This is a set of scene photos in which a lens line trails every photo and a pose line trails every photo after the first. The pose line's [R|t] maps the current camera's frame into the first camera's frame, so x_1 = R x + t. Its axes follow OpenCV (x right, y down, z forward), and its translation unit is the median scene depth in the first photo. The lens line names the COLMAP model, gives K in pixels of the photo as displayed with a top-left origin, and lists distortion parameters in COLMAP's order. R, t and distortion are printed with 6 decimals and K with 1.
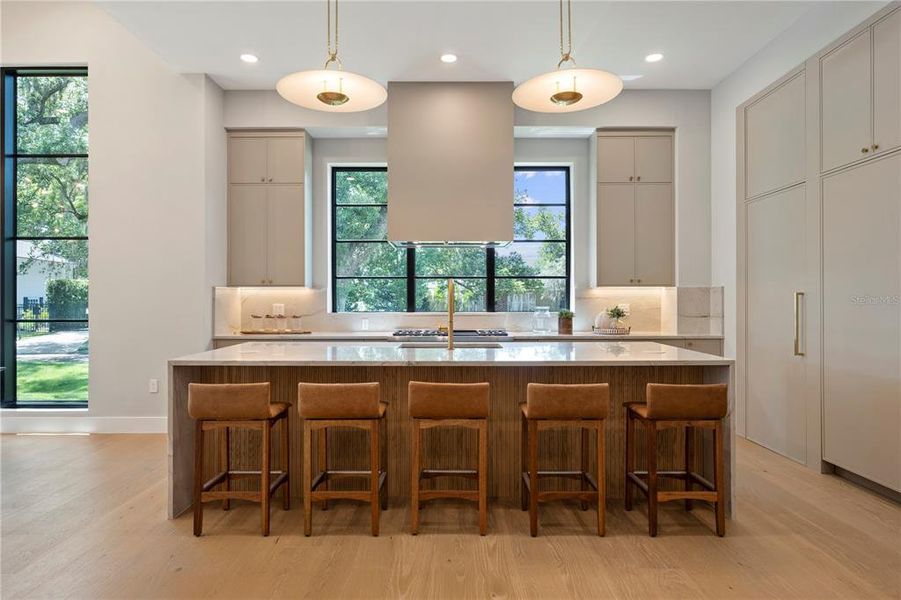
lens RADIAL K [[518.6, 0, 451.5], [0, 518.6, 299.5], [0, 0, 1]] dist [-0.003312, -0.000177]
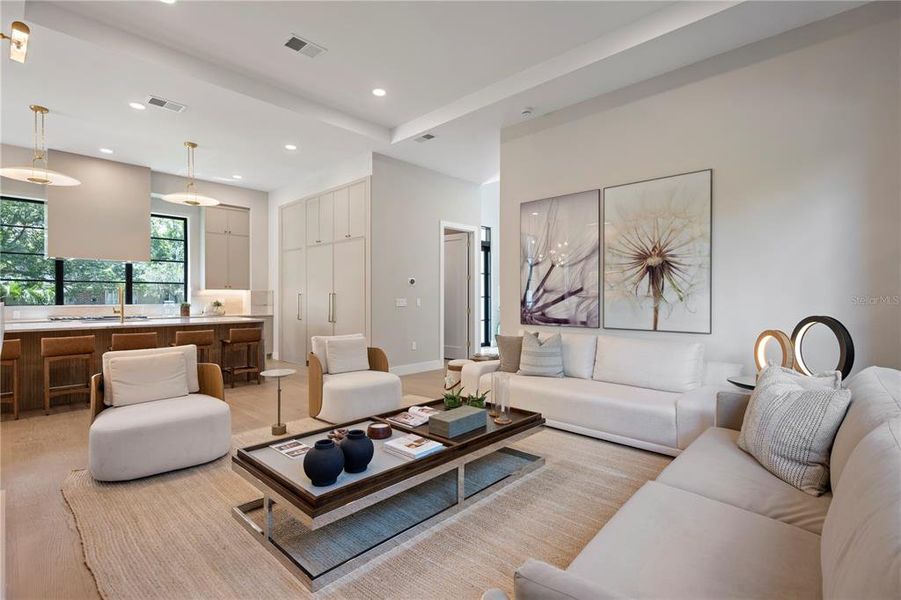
lens RADIAL K [[419.1, 0, 446.8], [0, 419.1, 298.7], [0, 0, 1]] dist [0.003227, 0.000179]
pose [[0.690927, -0.001787, 0.722922, -0.195160], [-0.001176, 0.999993, 0.003596, 0.001389], [-0.722924, -0.003335, 0.690920, -0.619789]]
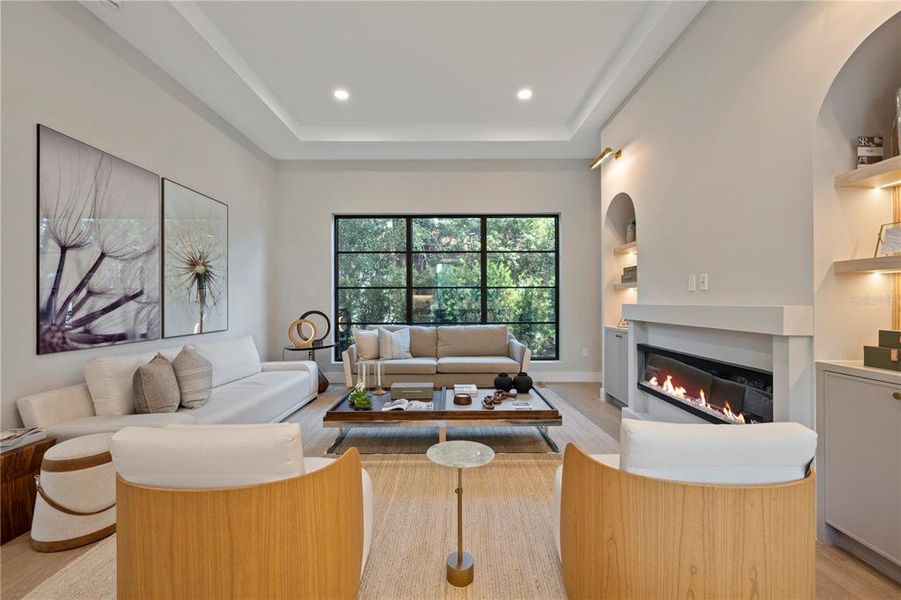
lens RADIAL K [[366.6, 0, 449.2], [0, 366.6, 298.5], [0, 0, 1]] dist [-0.001453, -0.001156]
pose [[-0.999985, 0.004530, -0.003099, 0.124462], [0.004557, 0.999950, -0.008908, 0.001617], [0.003059, -0.008922, -0.999956, 0.345301]]
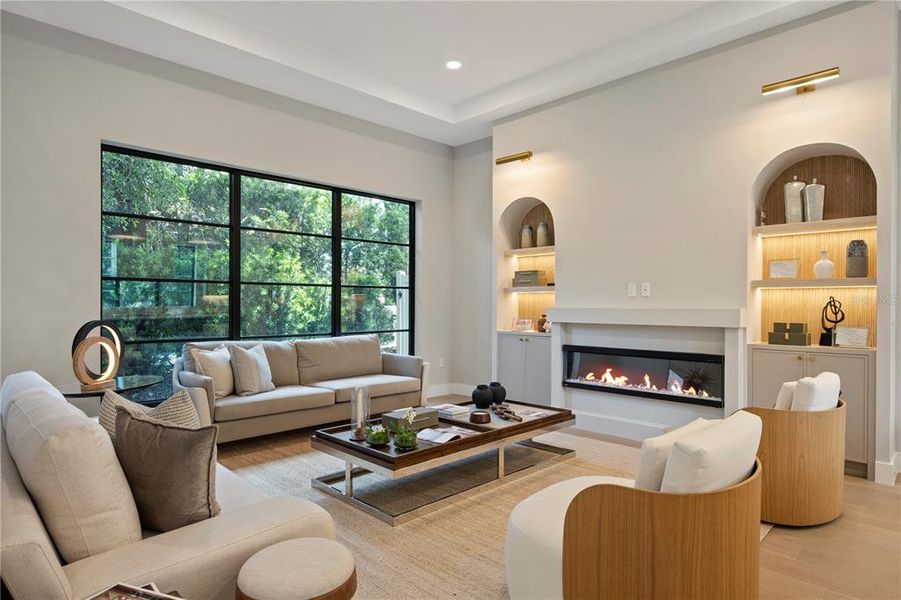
lens RADIAL K [[518.6, 0, 446.0], [0, 518.6, 300.0], [0, 0, 1]] dist [-0.003312, -0.000177]
pose [[-0.703265, -0.002752, -0.710923, 0.639598], [0.000361, 0.999991, -0.004227, -0.002799], [0.710928, -0.003229, -0.703258, 0.233152]]
